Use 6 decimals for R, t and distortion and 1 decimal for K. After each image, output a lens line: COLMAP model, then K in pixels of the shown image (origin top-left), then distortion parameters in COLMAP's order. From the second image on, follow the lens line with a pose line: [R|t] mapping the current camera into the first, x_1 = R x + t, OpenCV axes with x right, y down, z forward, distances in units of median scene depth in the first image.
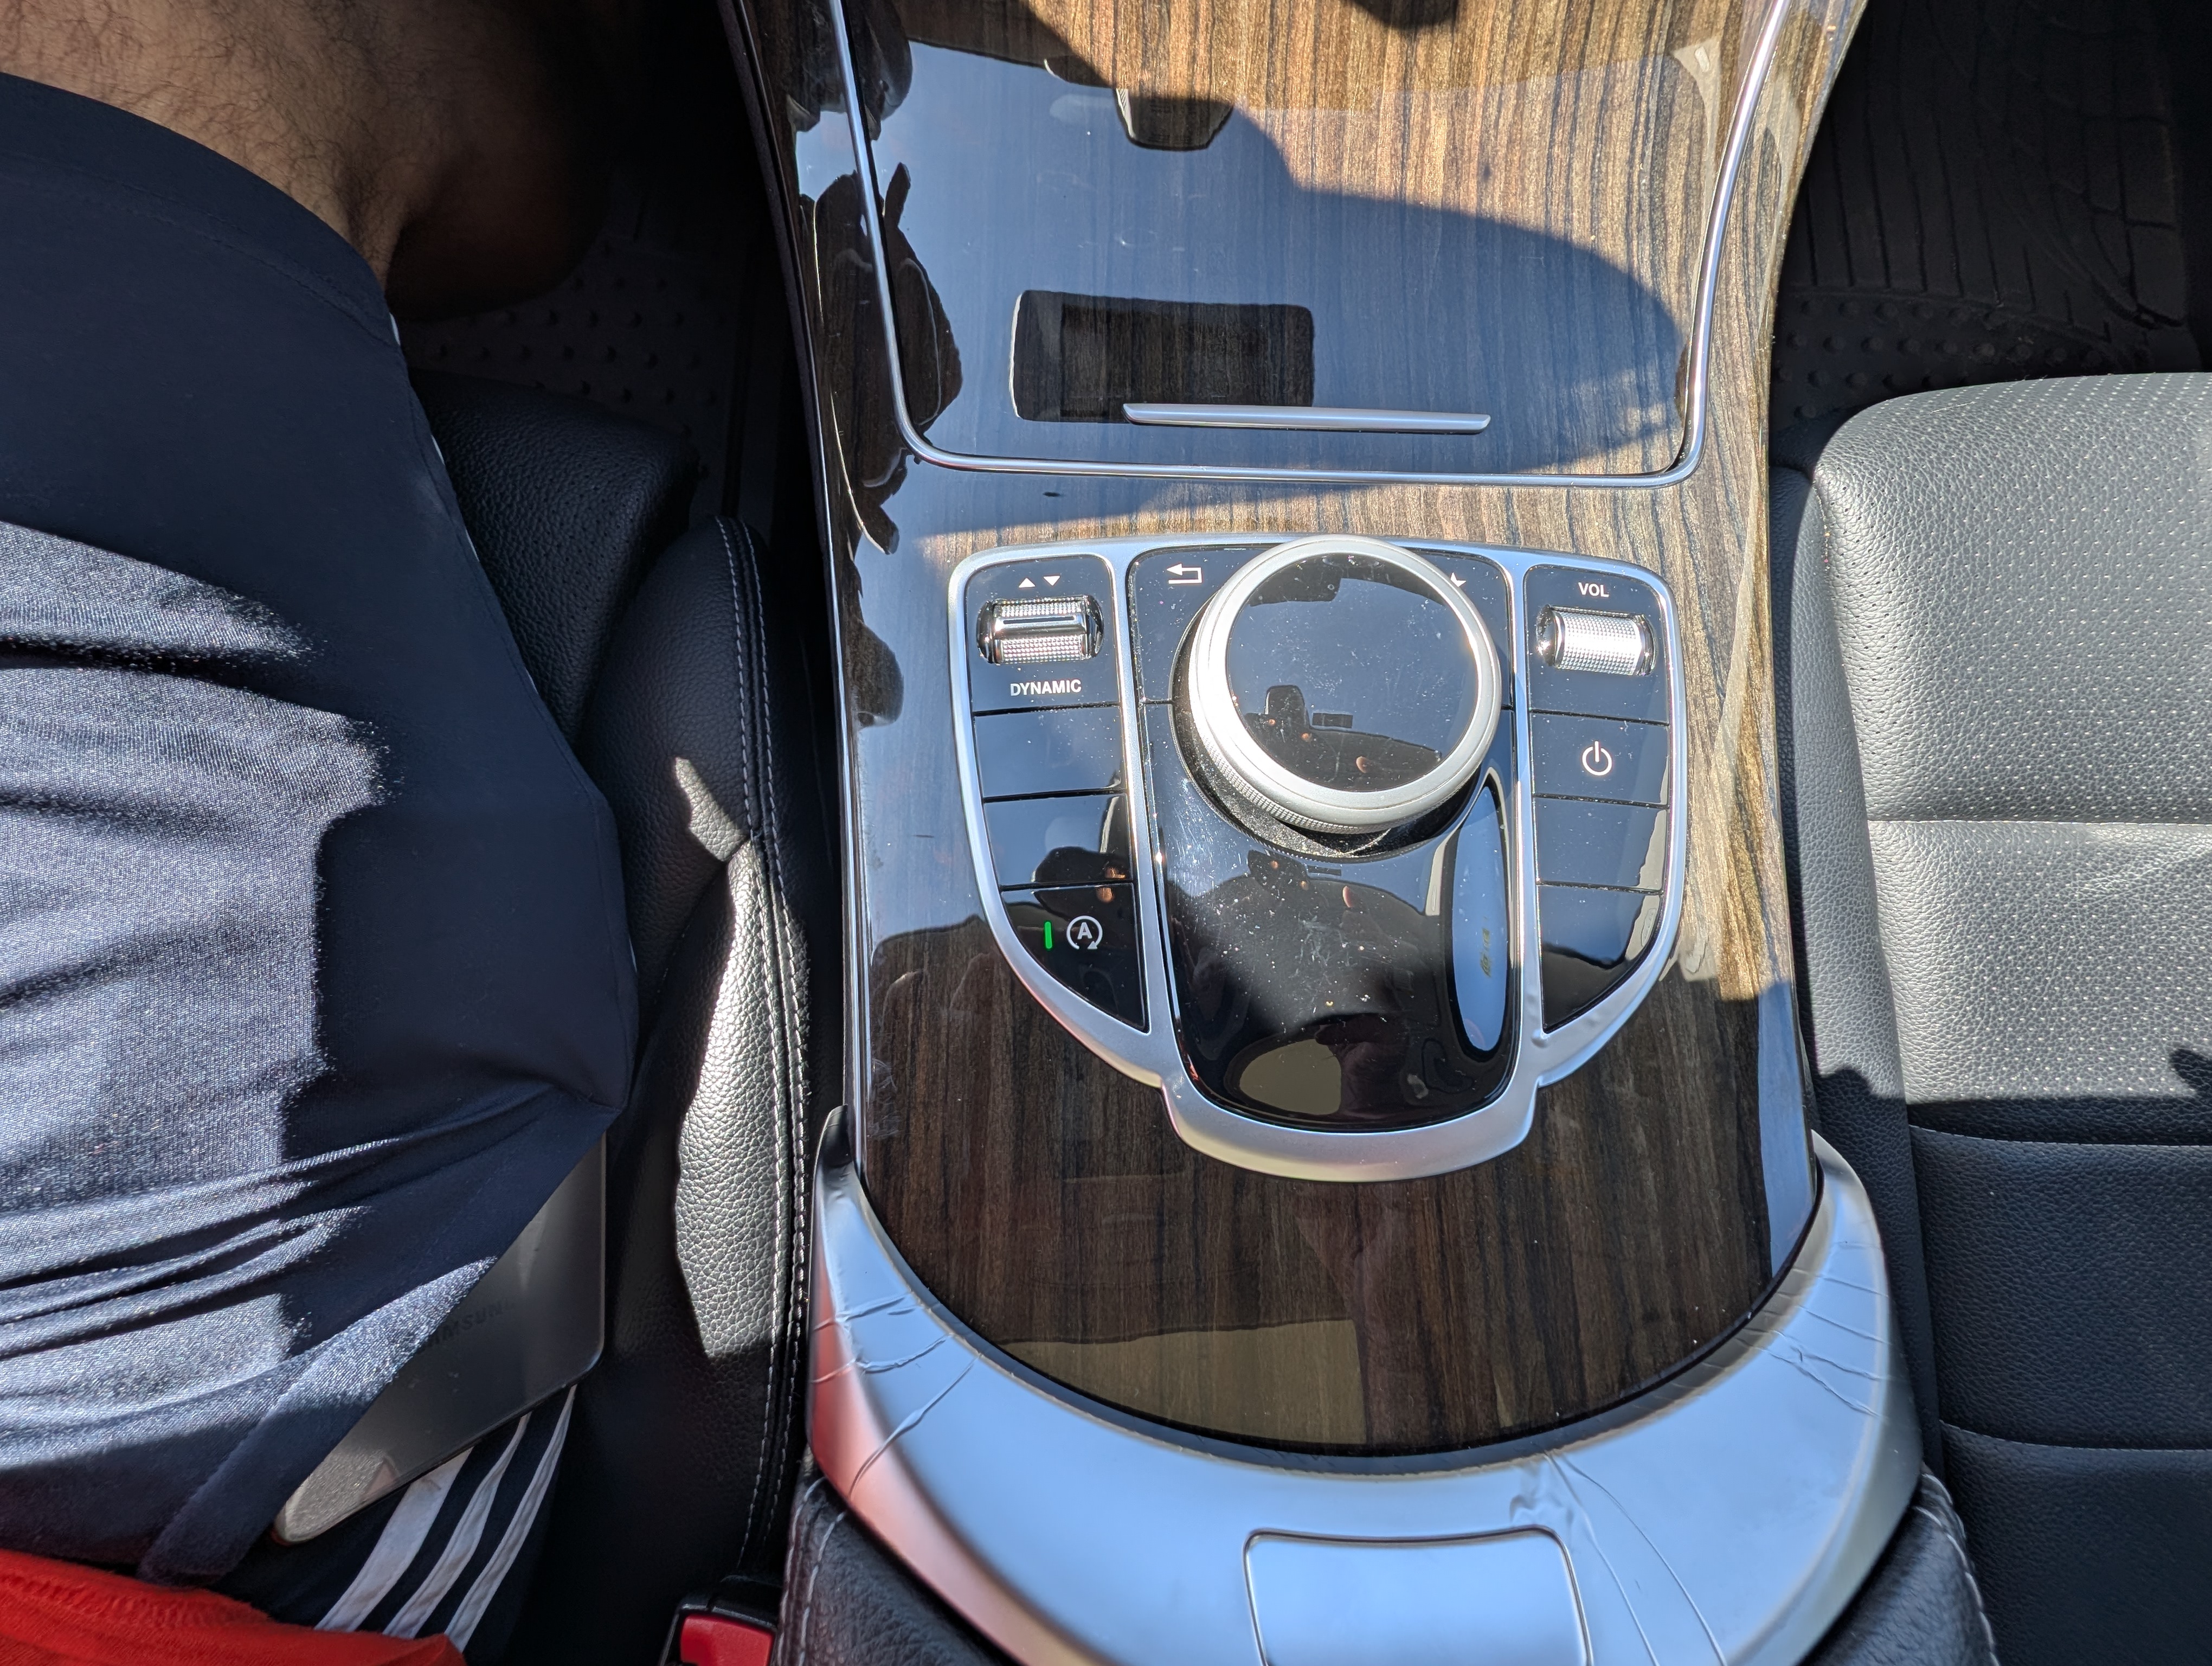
lens RADIAL K [[912.7, 0, 1107.5], [0, 912.7, 839.3], [0, 0, 1]] dist [0.007260, -0.003325]
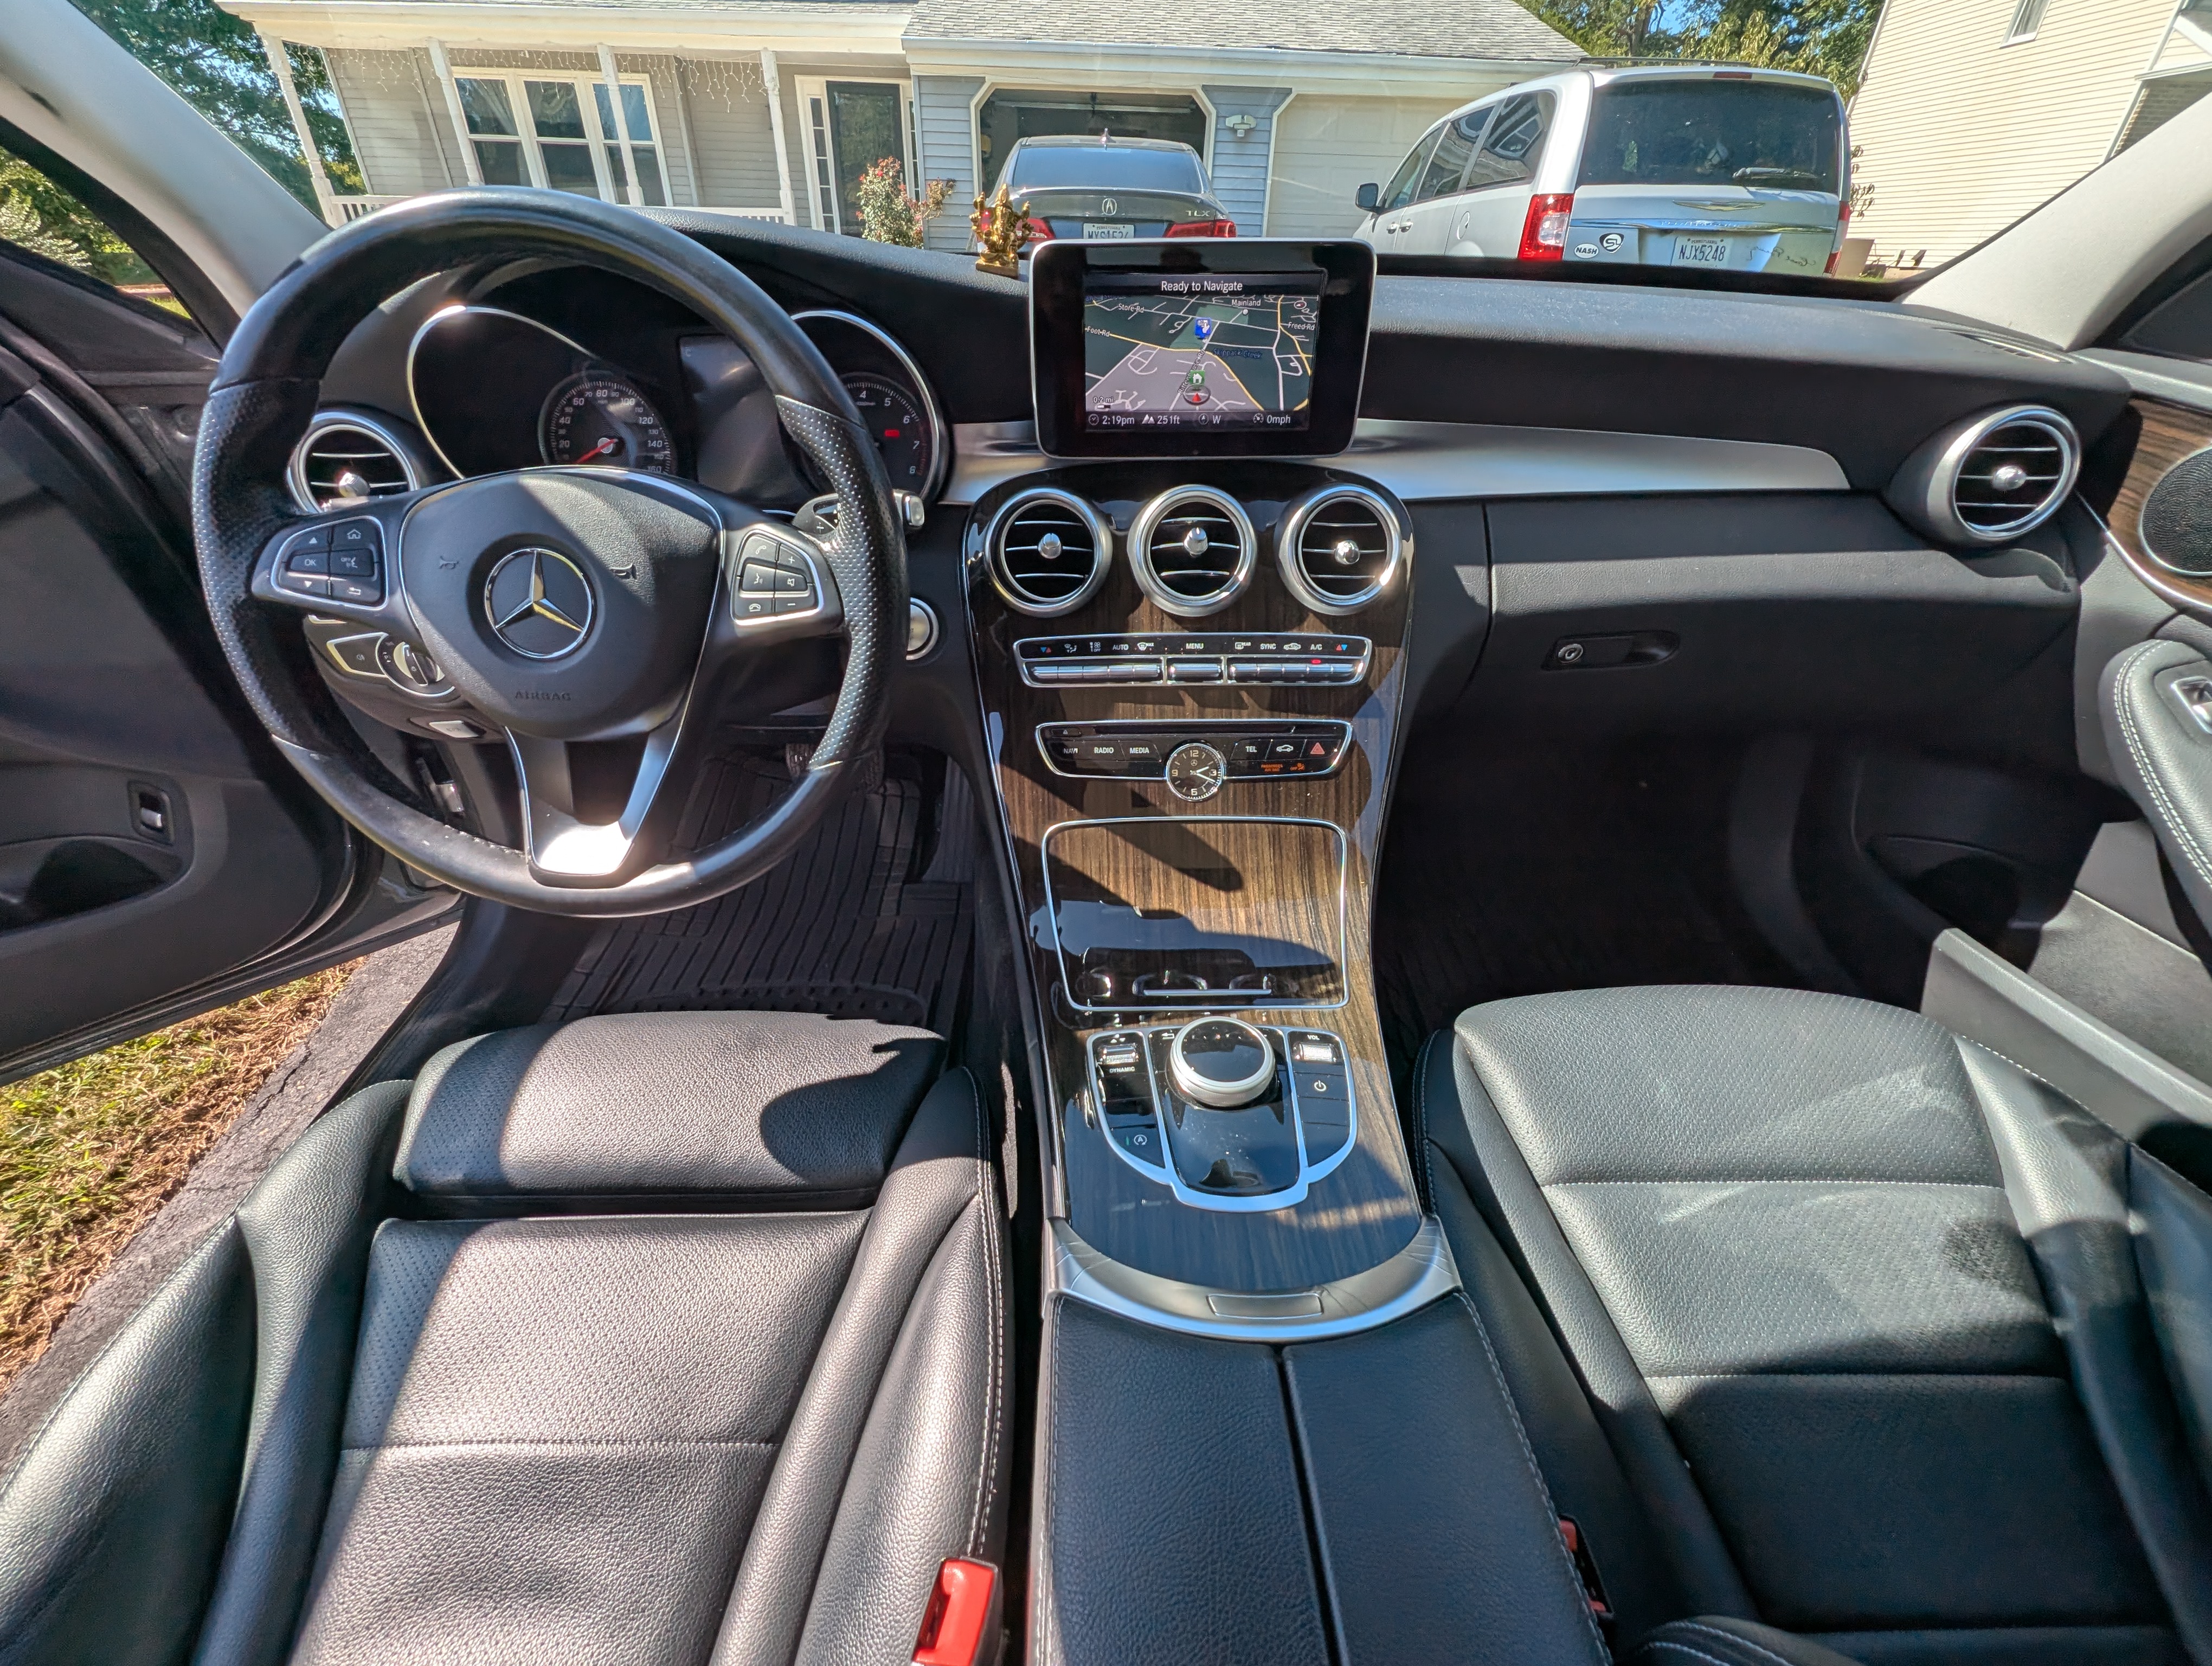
lens RADIAL K [[912.7, 0, 1100.4], [0, 912.7, 825.3], [0, 0, 1]] dist [0.007260, -0.003325]
pose [[0.999133, -0.040217, -0.010772, -0.068308], [0.021168, 0.713477, -0.700359, 1.185326], [0.035852, 0.699524, 0.713710, -1.454017]]
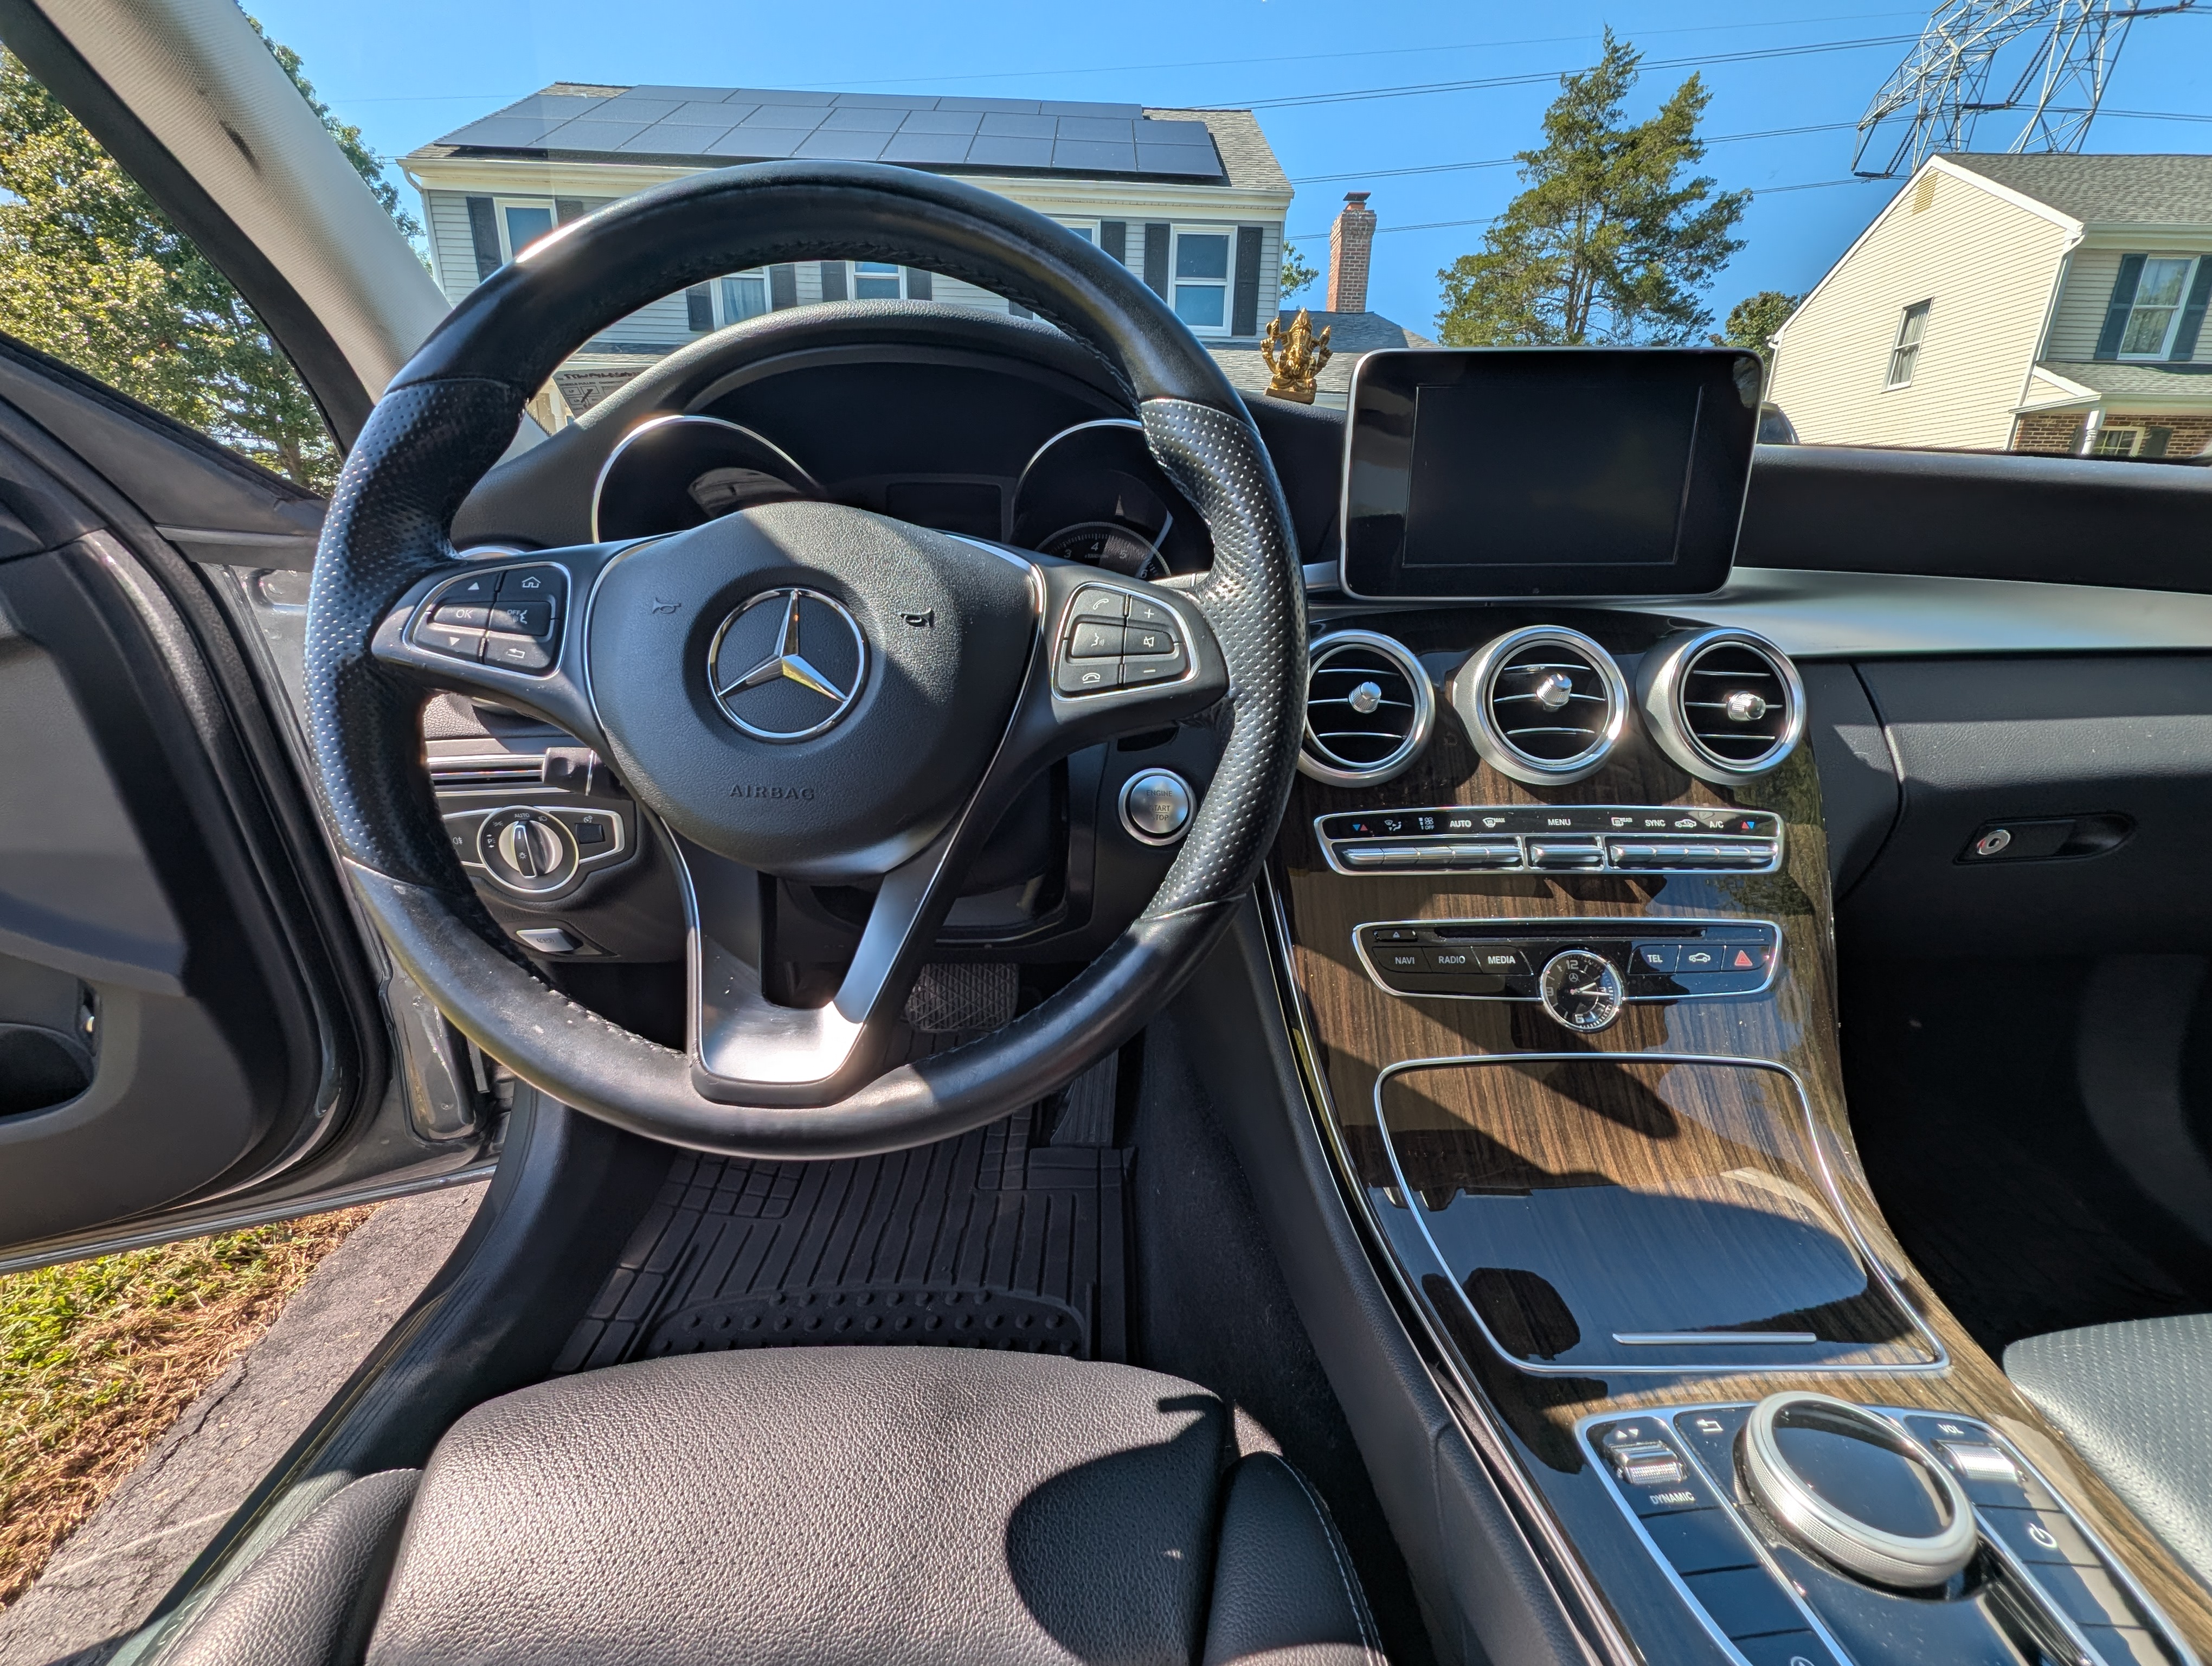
lens RADIAL K [[912.7, 0, 1100.6], [0, 912.7, 827.5], [0, 0, 1]] dist [0.007260, -0.003325]
pose [[0.999122, -0.041577, -0.005130, -0.959574], [0.016498, 0.503072, -0.864087, 0.589476], [0.038507, 0.863244, 0.503316, -0.853278]]
